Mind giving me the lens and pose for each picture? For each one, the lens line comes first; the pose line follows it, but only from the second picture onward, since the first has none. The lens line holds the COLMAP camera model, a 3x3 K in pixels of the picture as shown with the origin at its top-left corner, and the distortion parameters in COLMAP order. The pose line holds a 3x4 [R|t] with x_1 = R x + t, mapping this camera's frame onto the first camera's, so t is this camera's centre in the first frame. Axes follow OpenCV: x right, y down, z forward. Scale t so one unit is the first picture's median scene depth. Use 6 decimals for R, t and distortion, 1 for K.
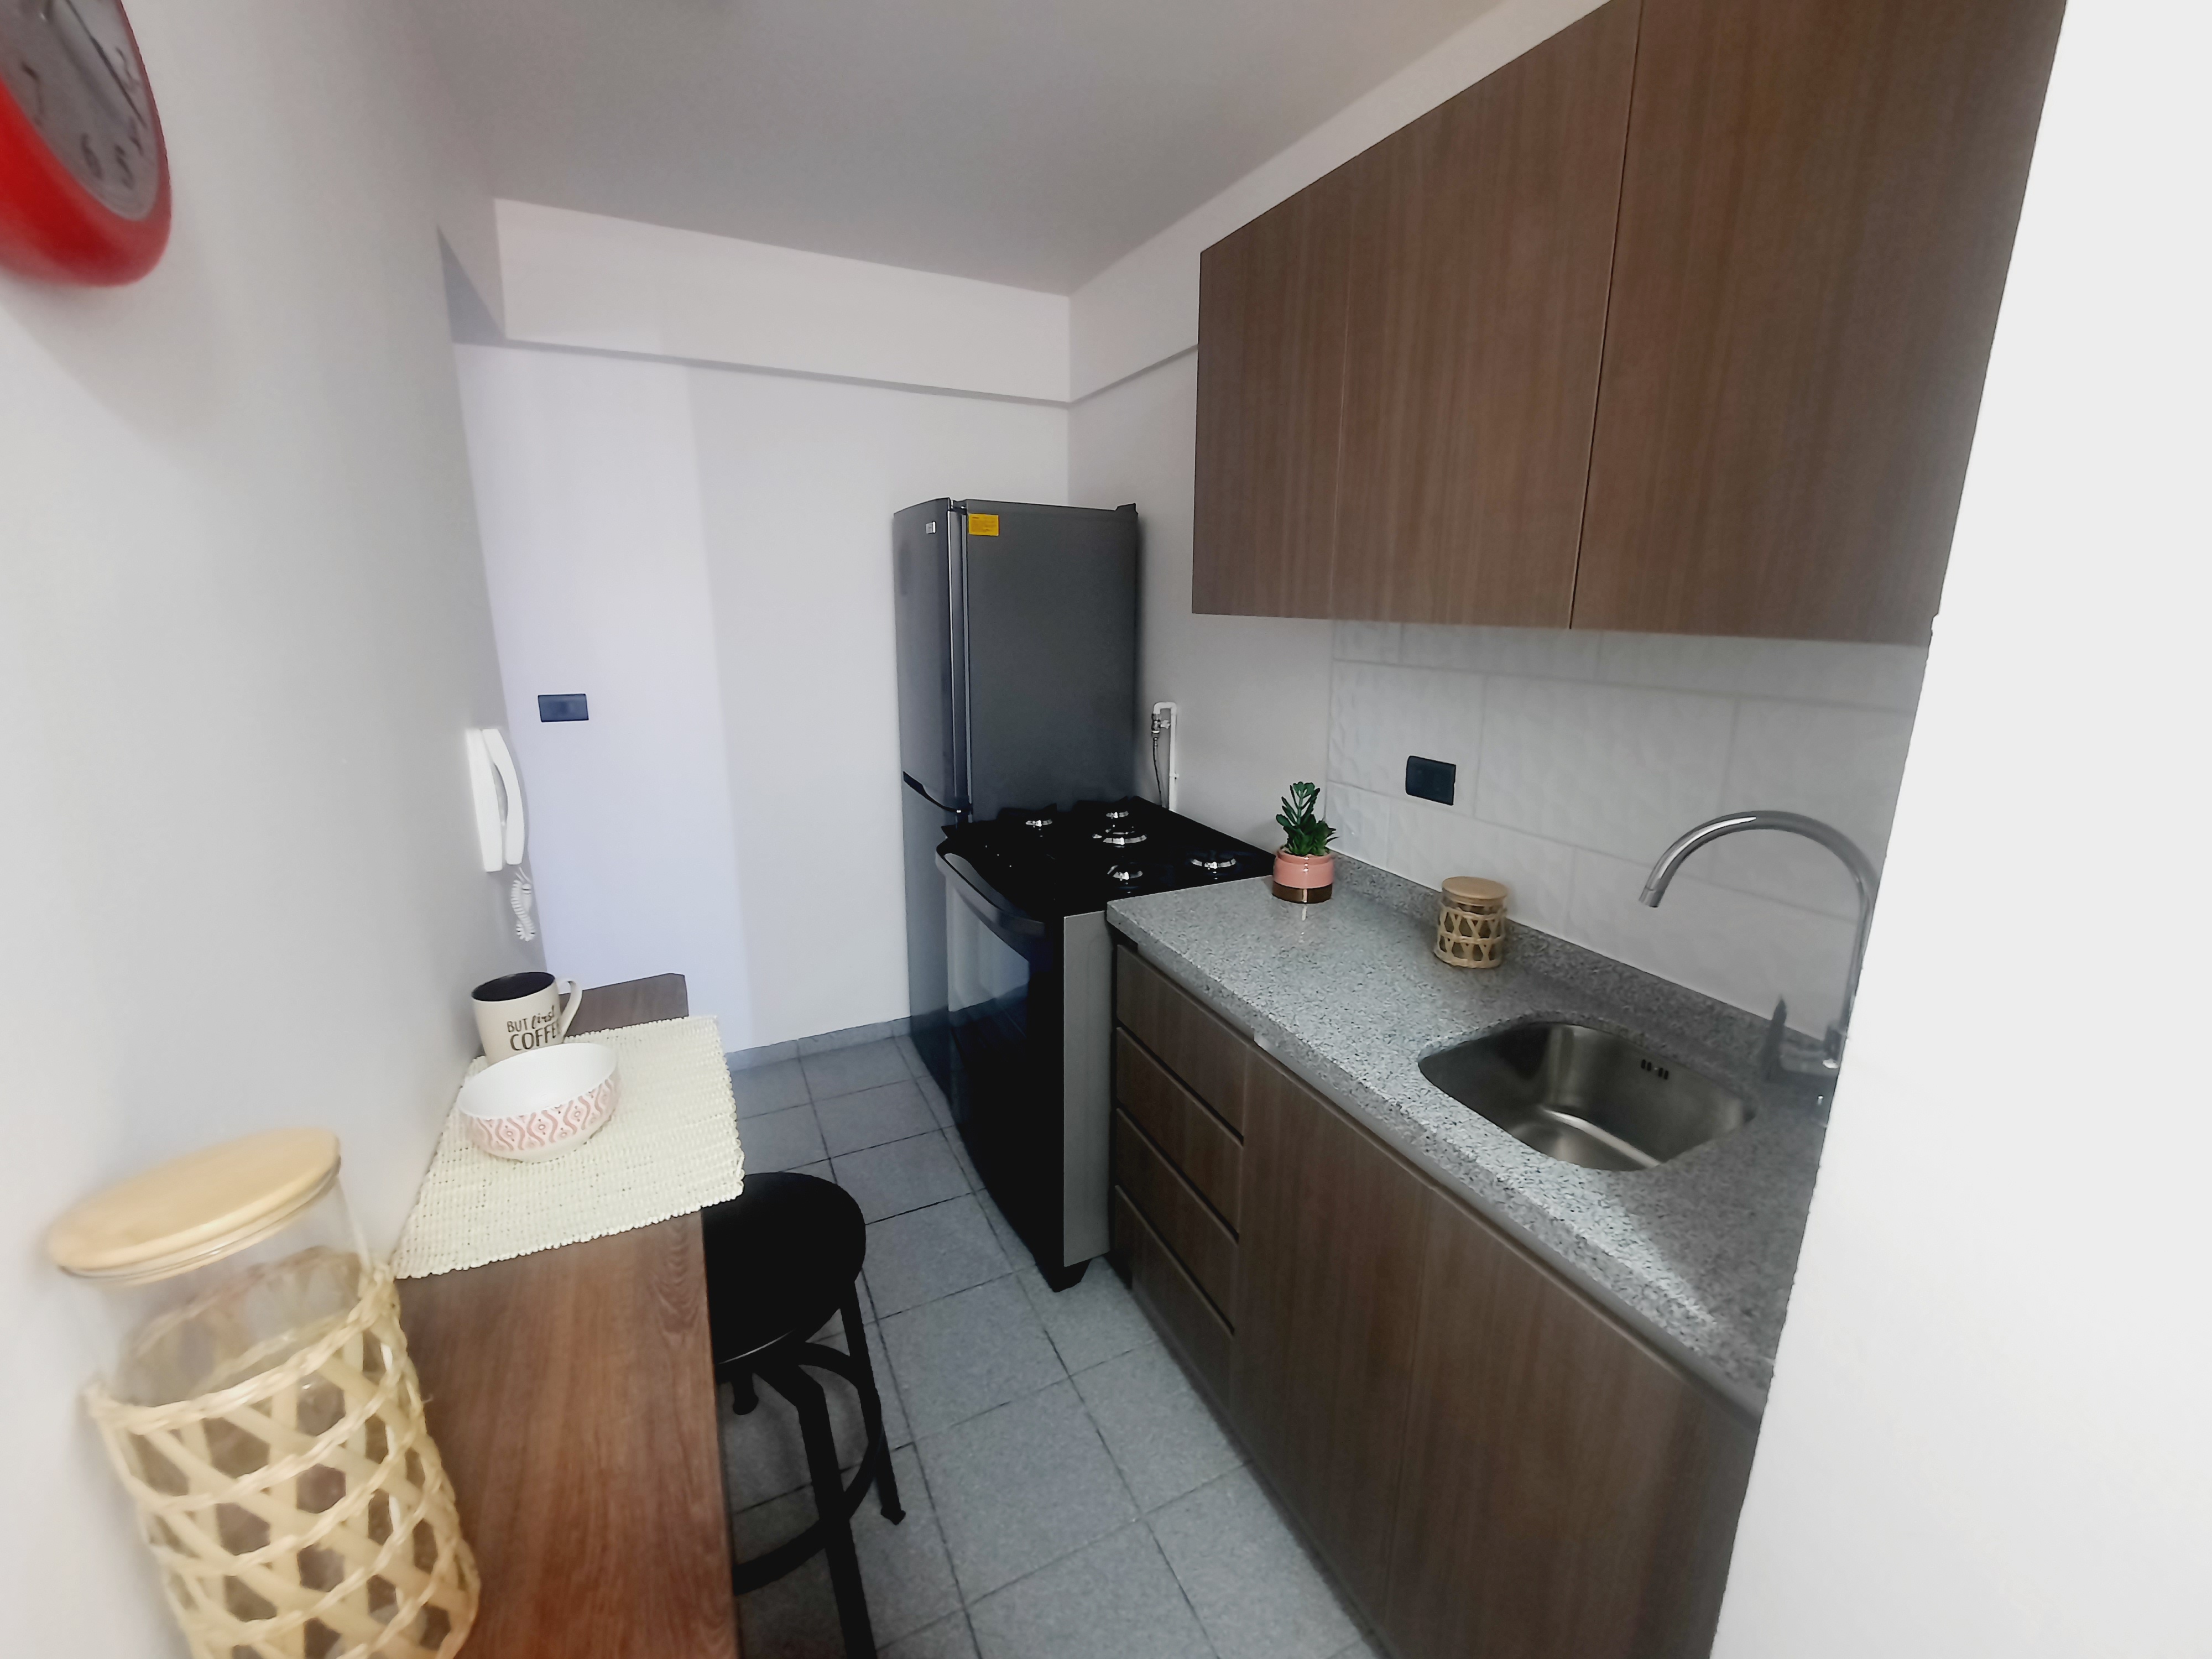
lens RADIAL K [[881.0, 0, 1127.3], [0, 881.0, 810.8], [0, 0, 1]] dist [-0.000073, -0.009473]
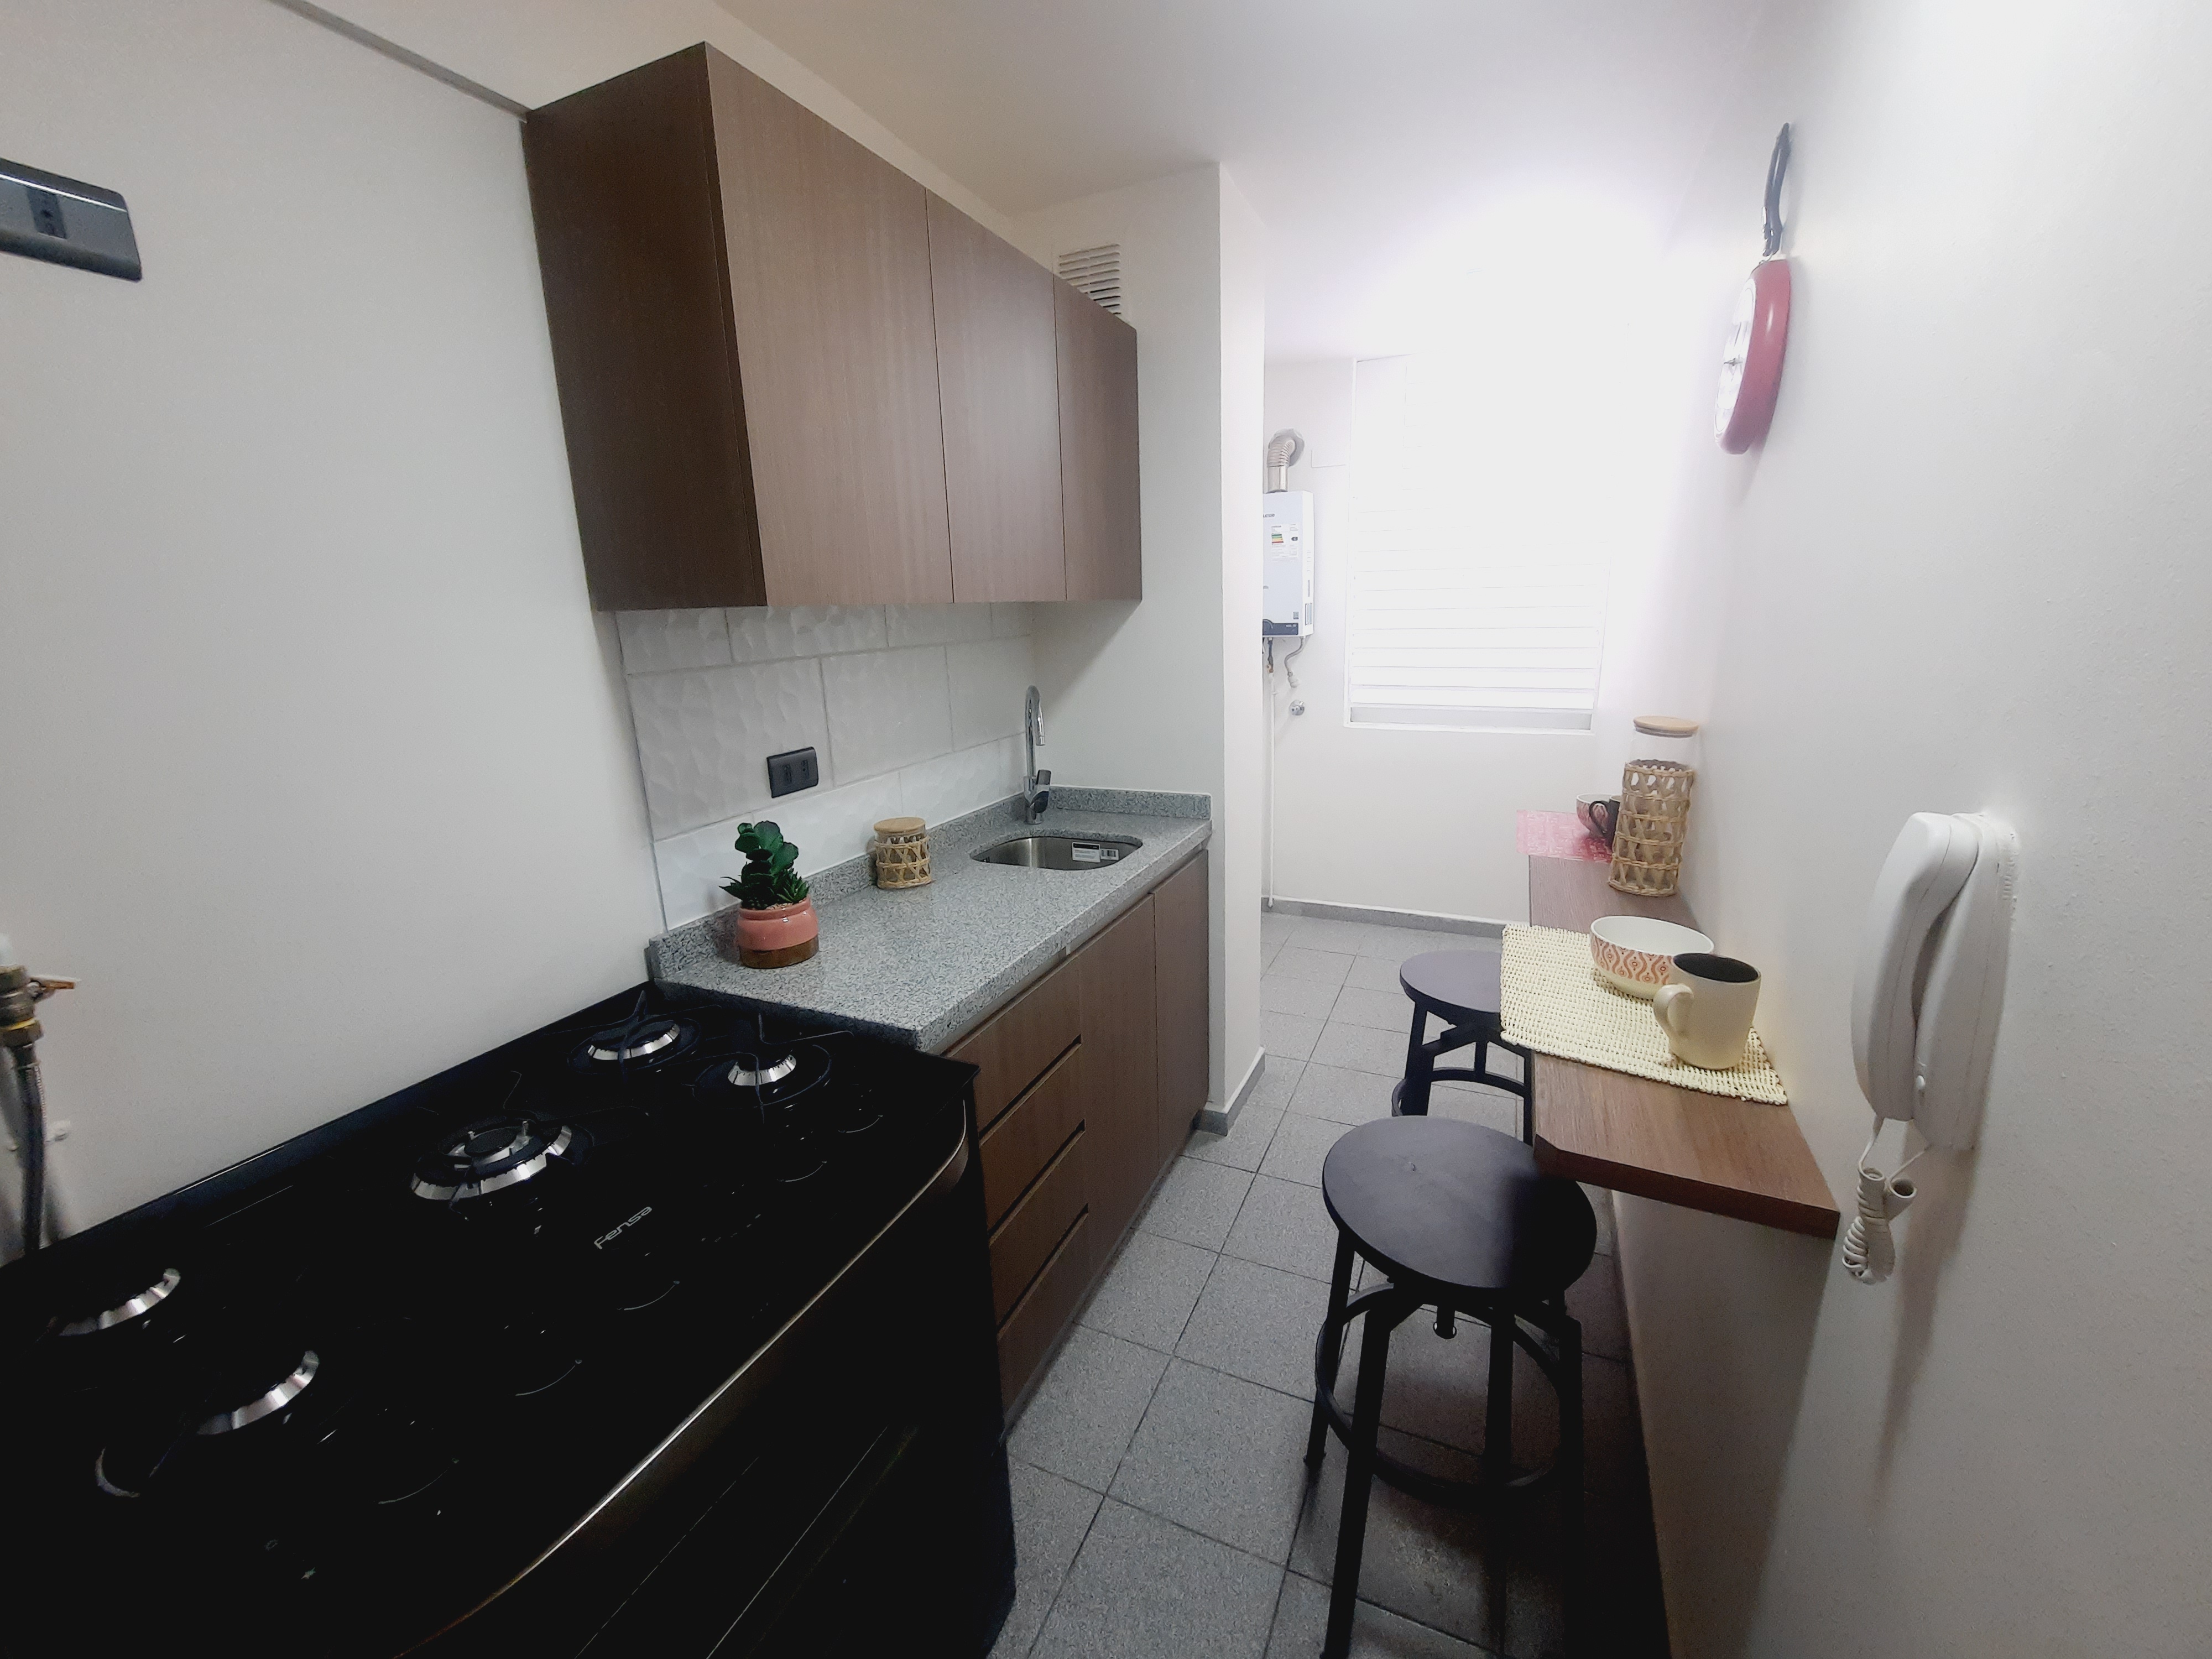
lens RADIAL K [[881.0, 0, 1127.3], [0, 881.0, 810.8], [0, 0, 1]] dist [-0.000073, -0.009473]
pose [[-0.623578, -0.176786, 0.761510, -0.710179], [0.209150, 0.900861, 0.380403, -0.318164], [-0.753264, 0.396480, -0.524782, 1.360485]]
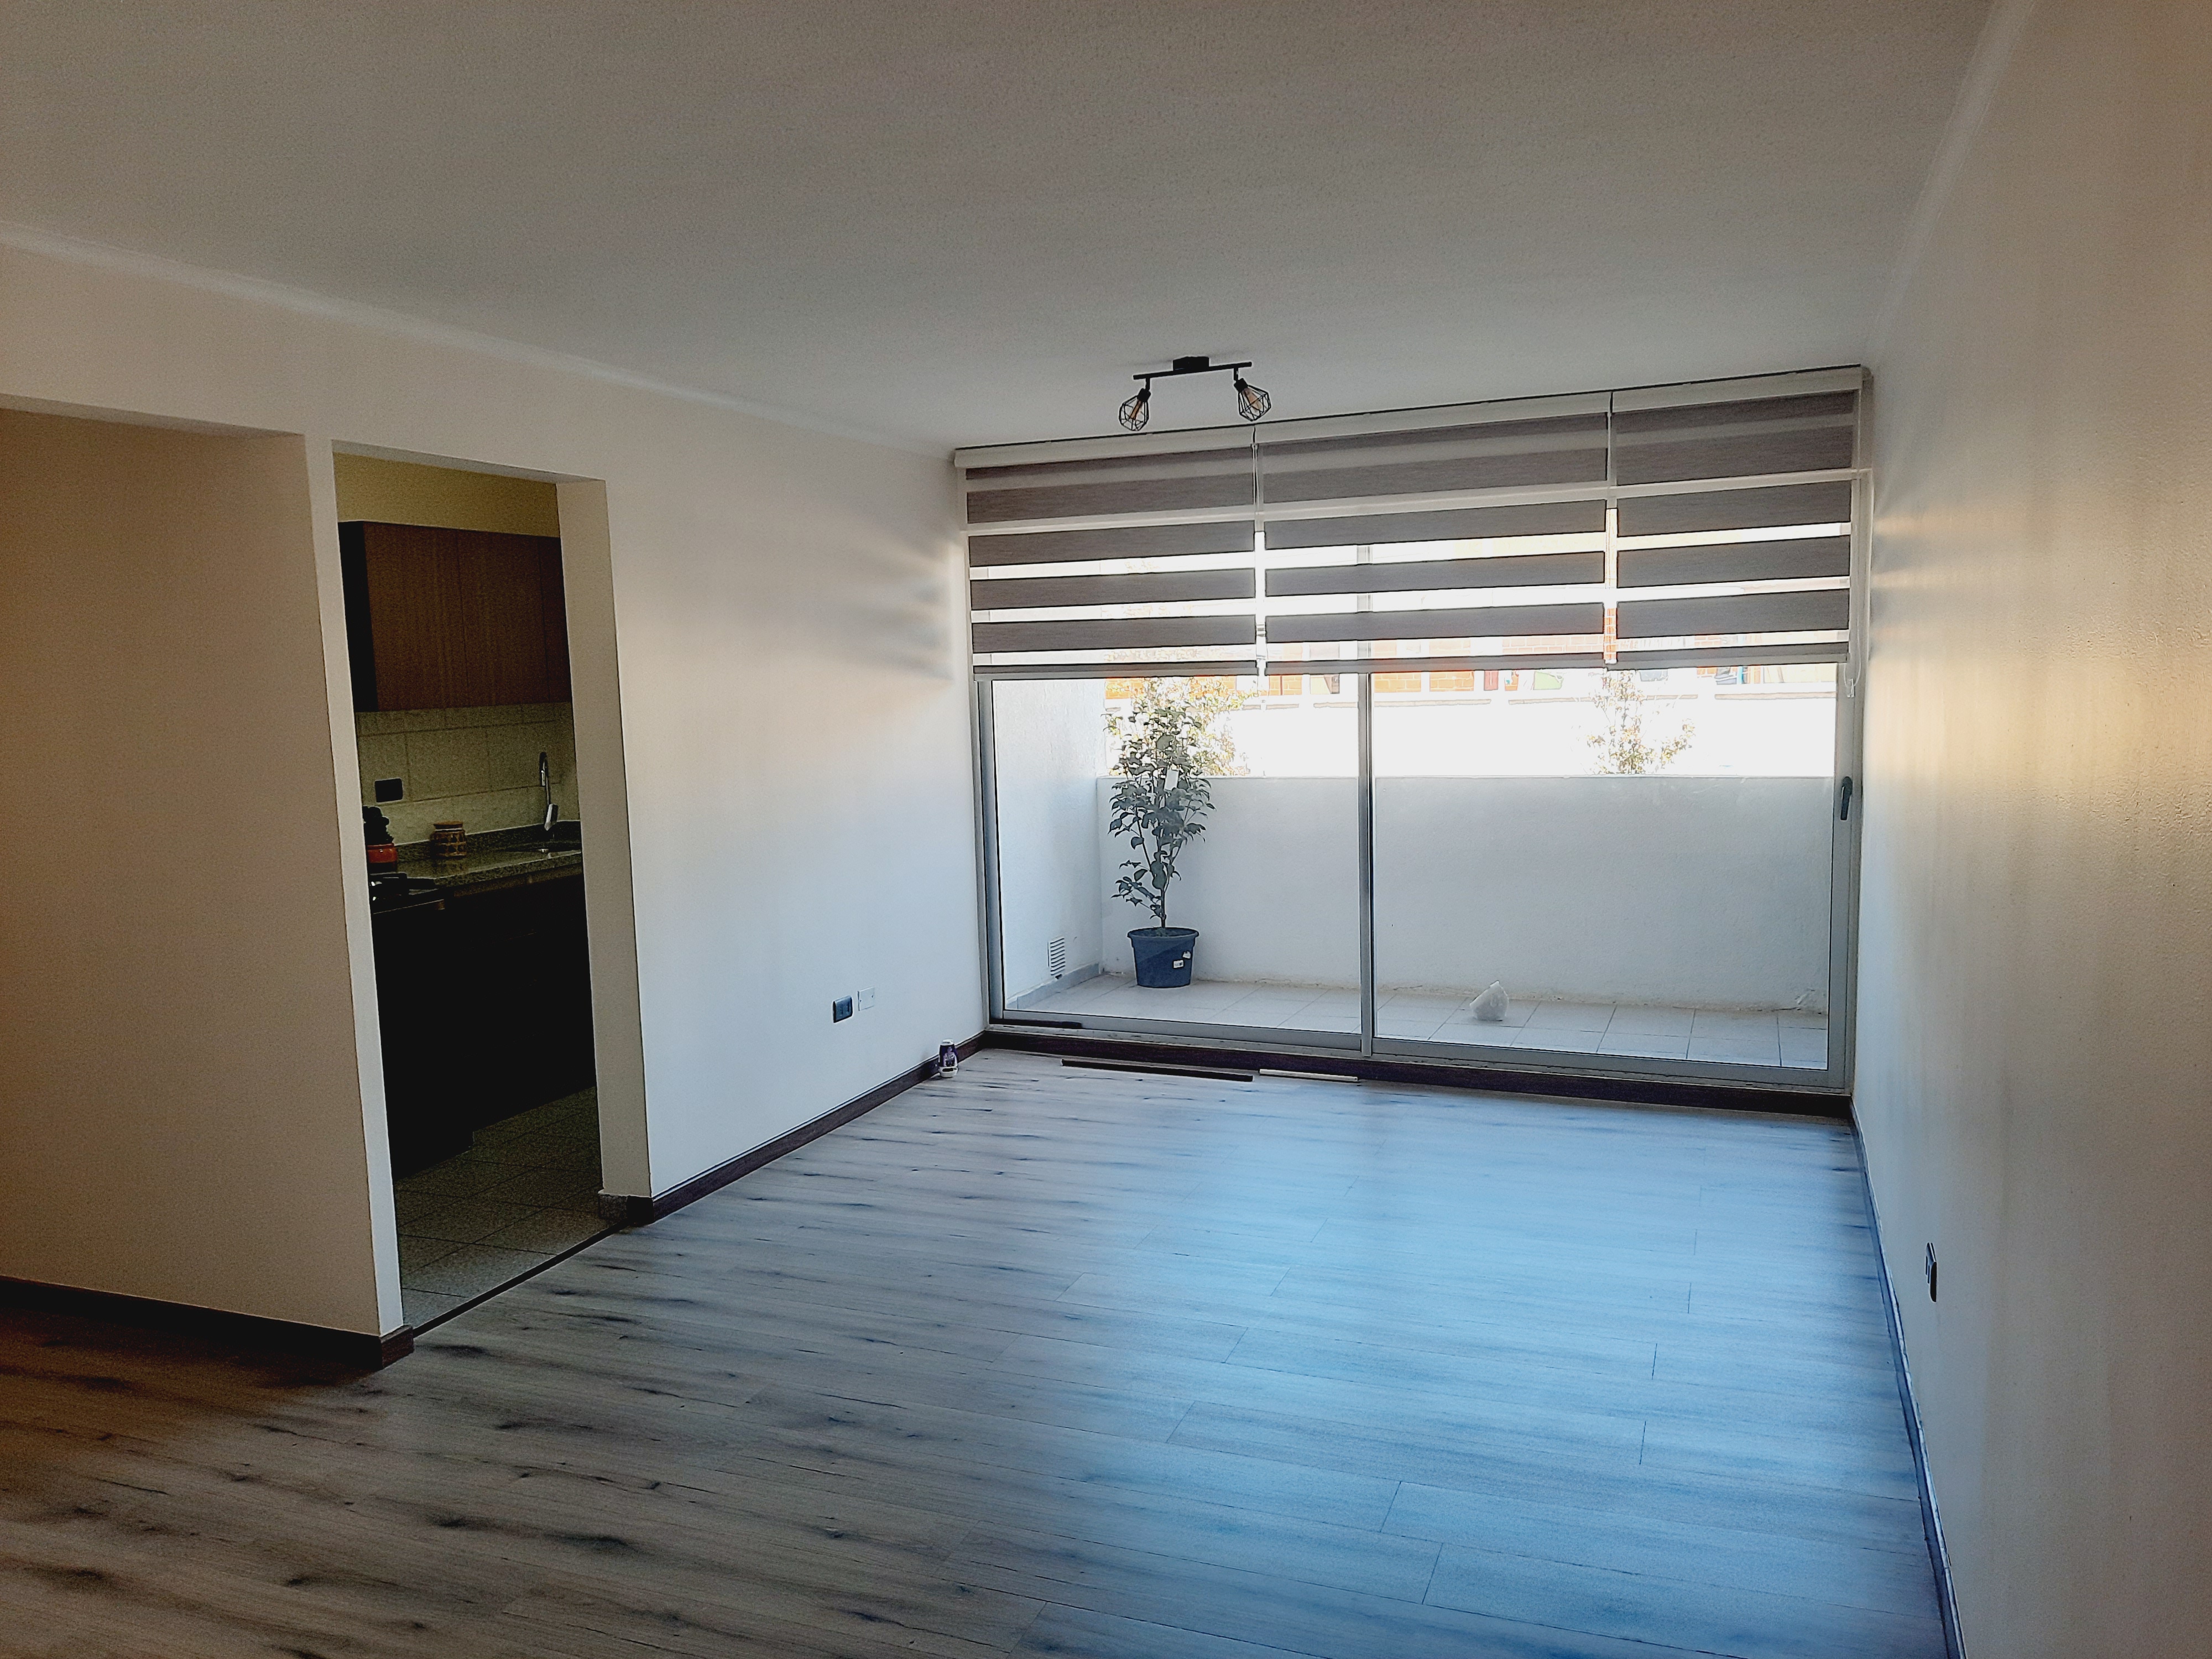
lens RADIAL K [[1632.2, 0, 1111.3], [0, 1632.2, 839.1], [0, 0, 1]] dist [0.053217, -0.057966]
pose [[-0.654813, -0.076444, 0.751915, -3.729012], [0.204188, 0.939983, 0.273384, -0.651423], [-0.727686, 0.332547, -0.599905, 2.227315]]
